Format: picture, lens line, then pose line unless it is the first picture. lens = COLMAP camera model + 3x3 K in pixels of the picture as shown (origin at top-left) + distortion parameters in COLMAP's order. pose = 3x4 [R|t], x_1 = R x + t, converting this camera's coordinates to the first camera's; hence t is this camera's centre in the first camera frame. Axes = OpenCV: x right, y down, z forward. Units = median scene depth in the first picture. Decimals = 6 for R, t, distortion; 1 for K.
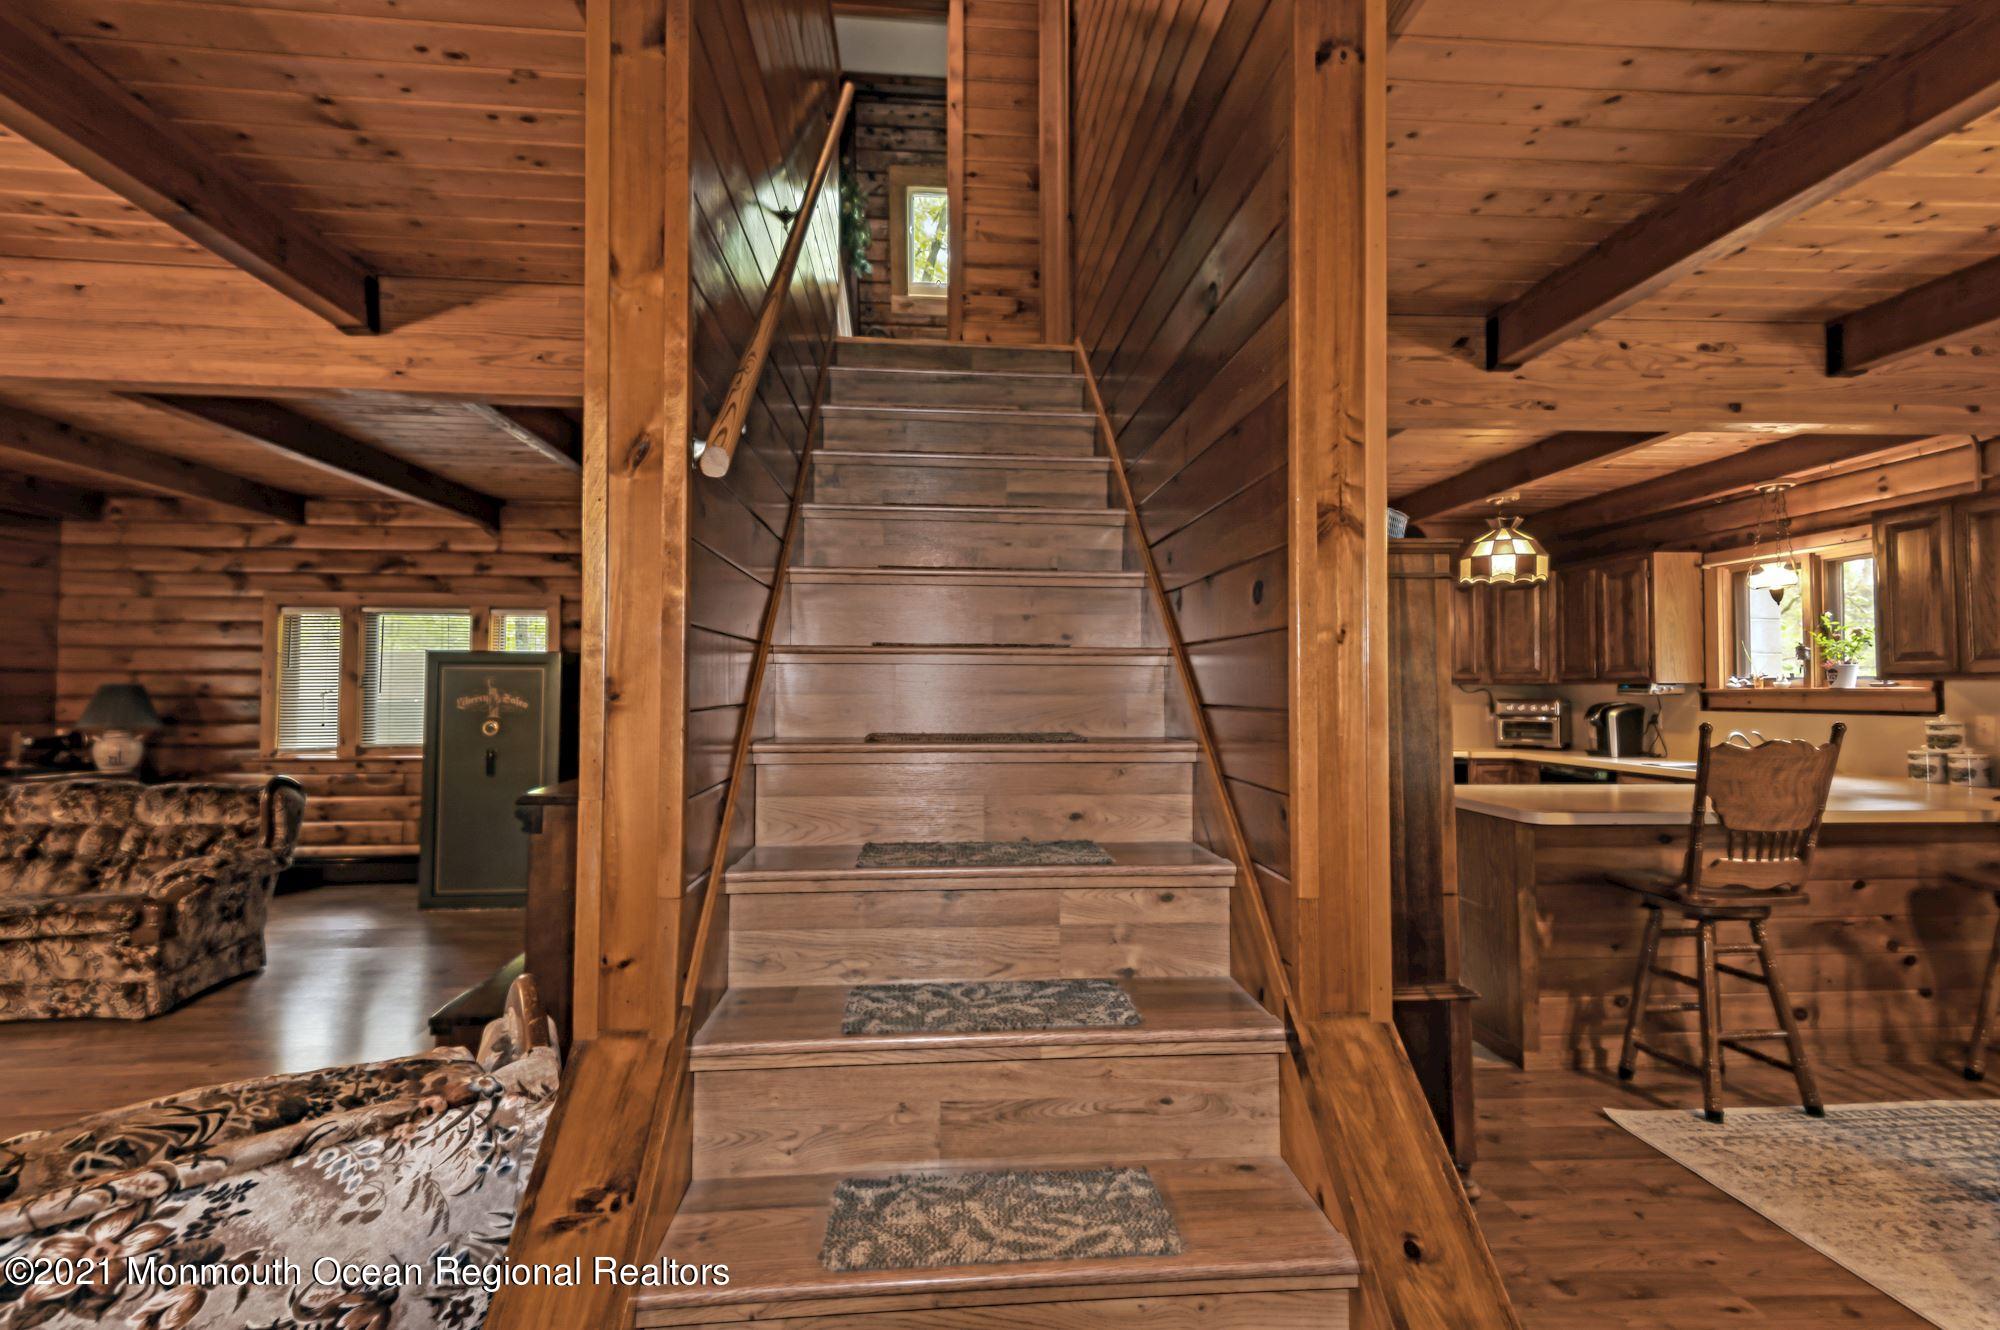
lens RADIAL K [[913.3, 0, 1017.9], [0, 913.3, 660.5], [0, 0, 1]] dist [0.007351, -0.002377]
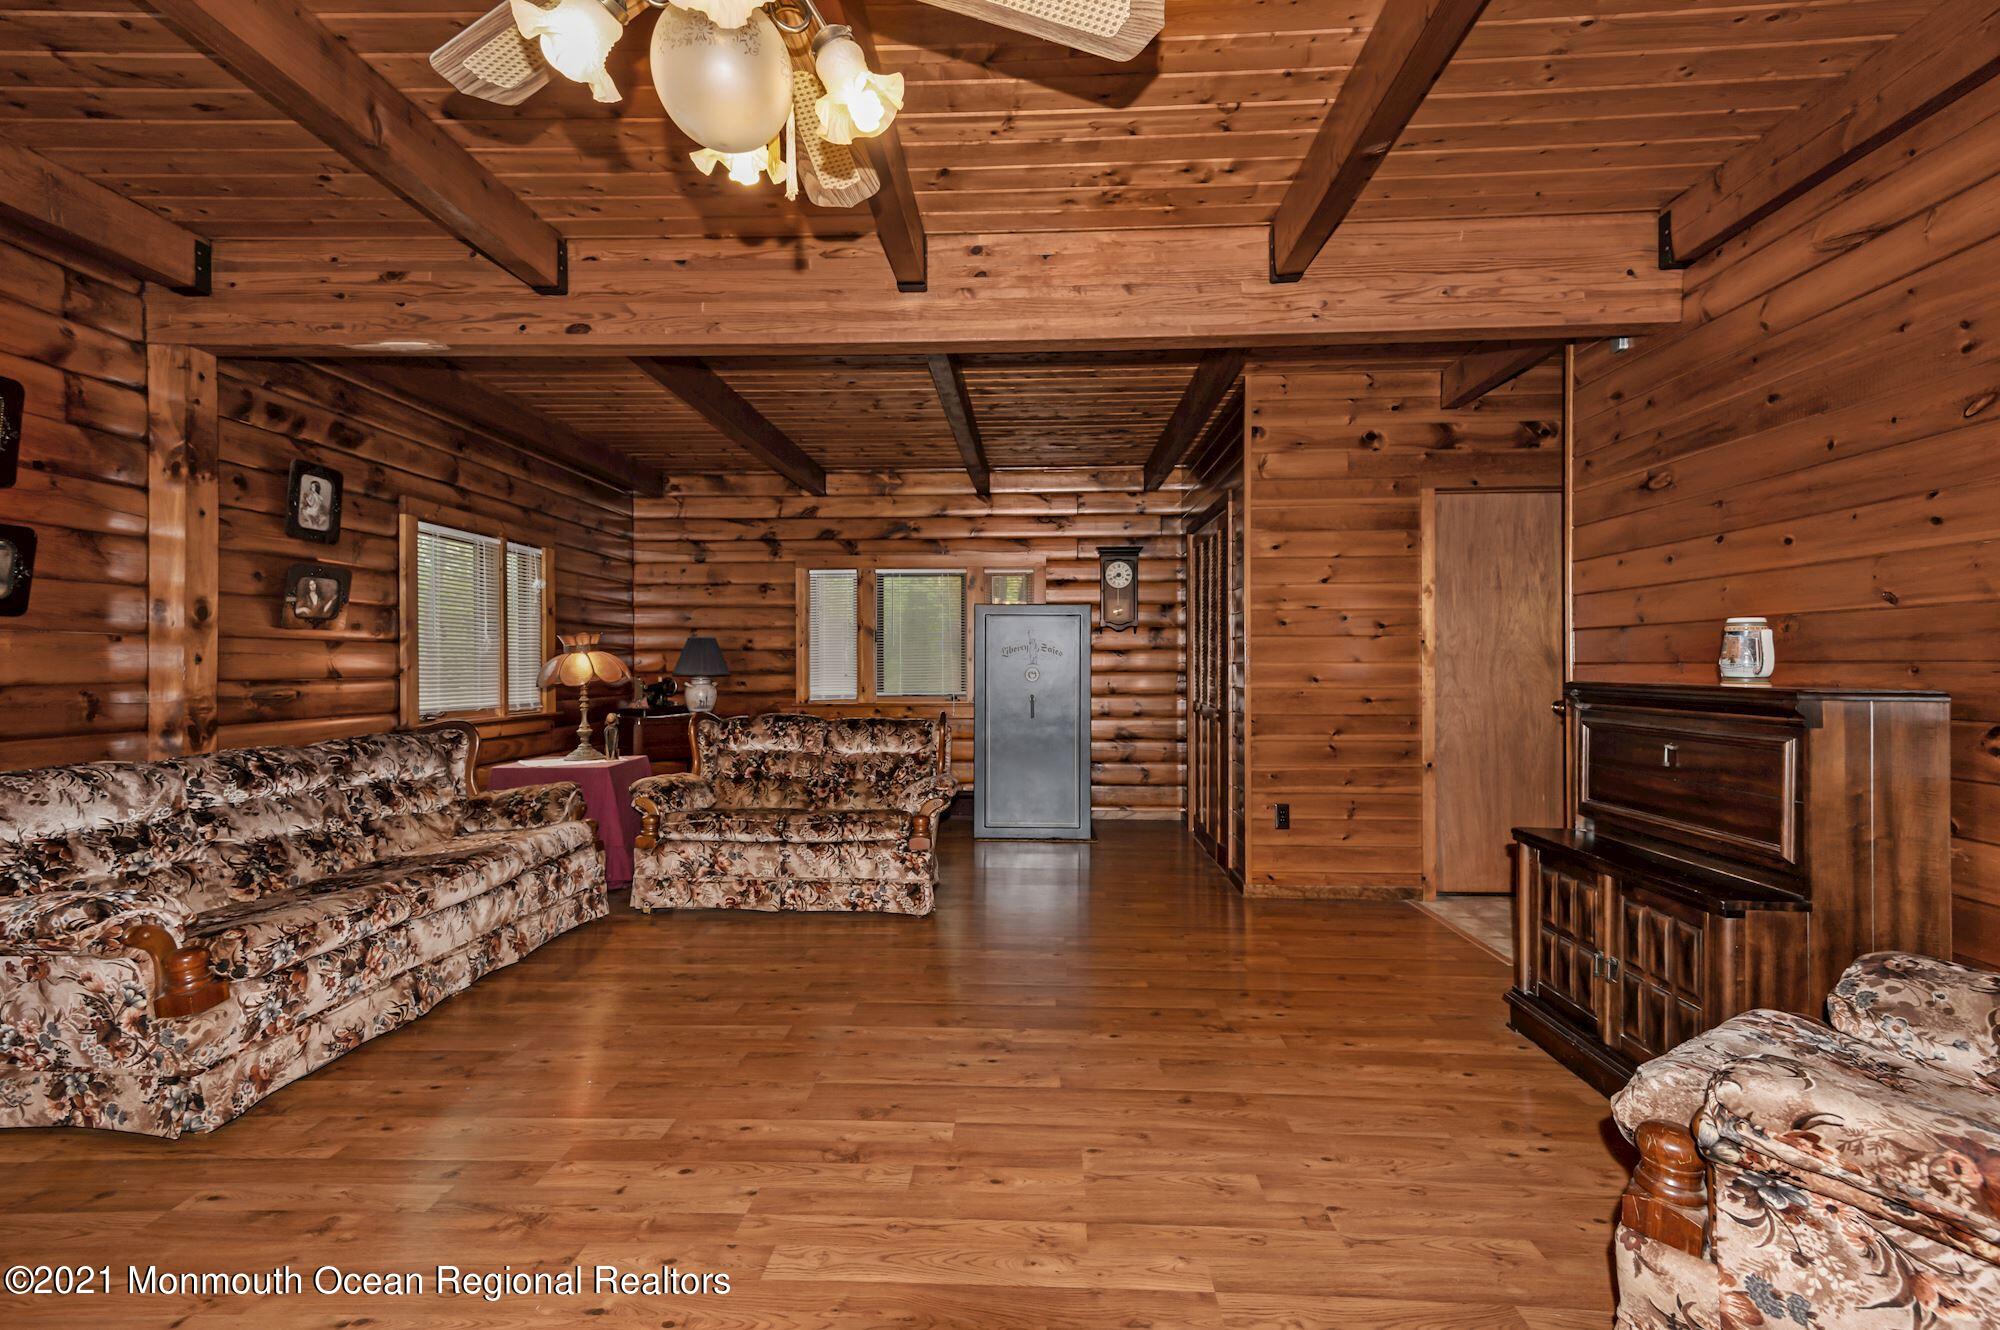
lens RADIAL K [[913.3, 0, 995.1], [0, 913.3, 665.3], [0, 0, 1]] dist [0.007351, -0.002377]
pose [[0.984973, -0.000977, -0.172703, -0.663788], [0.005977, 0.999578, 0.028439, 0.046205], [0.172602, -0.029044, 0.984563, -0.095618]]
